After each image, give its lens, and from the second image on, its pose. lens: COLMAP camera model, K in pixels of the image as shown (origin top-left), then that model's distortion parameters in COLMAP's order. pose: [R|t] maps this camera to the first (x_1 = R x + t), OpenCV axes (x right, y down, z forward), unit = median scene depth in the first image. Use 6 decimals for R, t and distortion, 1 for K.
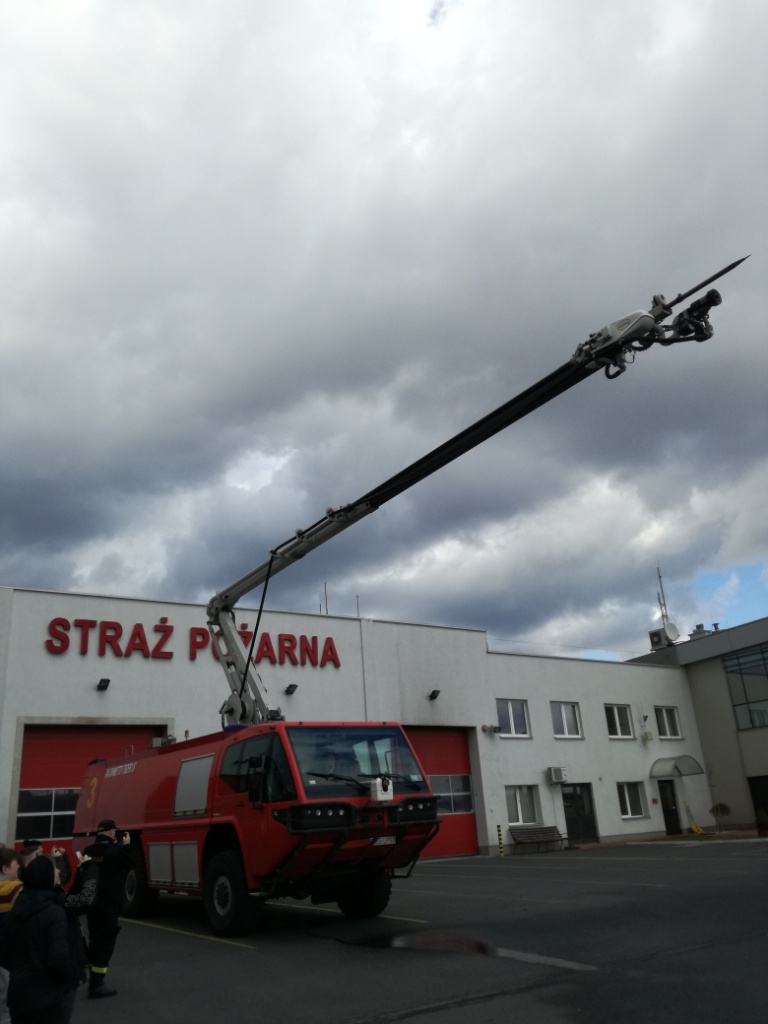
lens RADIAL K [[834.2, 0, 384.0], [0, 834.2, 512.0], [0, 0, 1]] dist [0.138321, -0.293344]
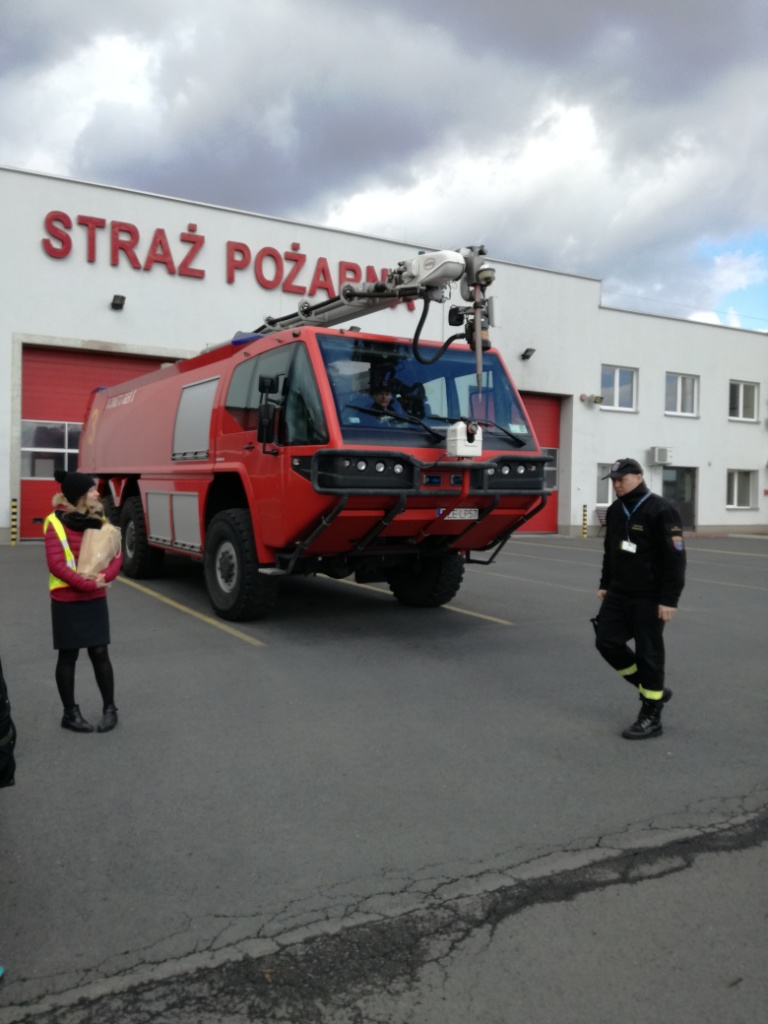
lens RADIAL K [[843.9, 0, 383.1], [0, 843.9, 502.0], [0, 0, 1]] dist [0.132384, -0.316245]
pose [[0.993875, 0.078428, -0.077860, -0.005557], [-0.045509, 0.932472, 0.358365, 0.082933], [0.100708, -0.352627, 0.930329, 0.217747]]
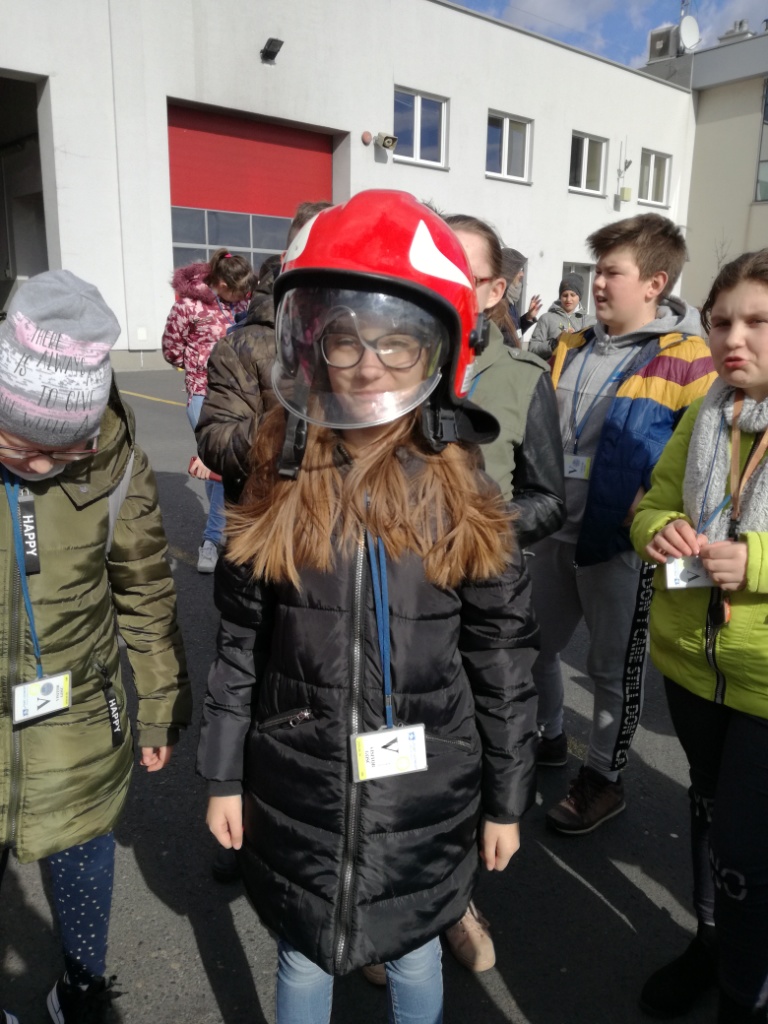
lens RADIAL K [[846.9, 0, 384.0], [0, 846.9, 512.0], [0, 0, 1]] dist [0.029839, -0.071393]
pose [[0.988194, 0.041513, 0.147473, 0.084840], [-0.115539, 0.834069, 0.539425, 0.225817], [-0.100610, -0.550096, 0.829019, 0.585130]]
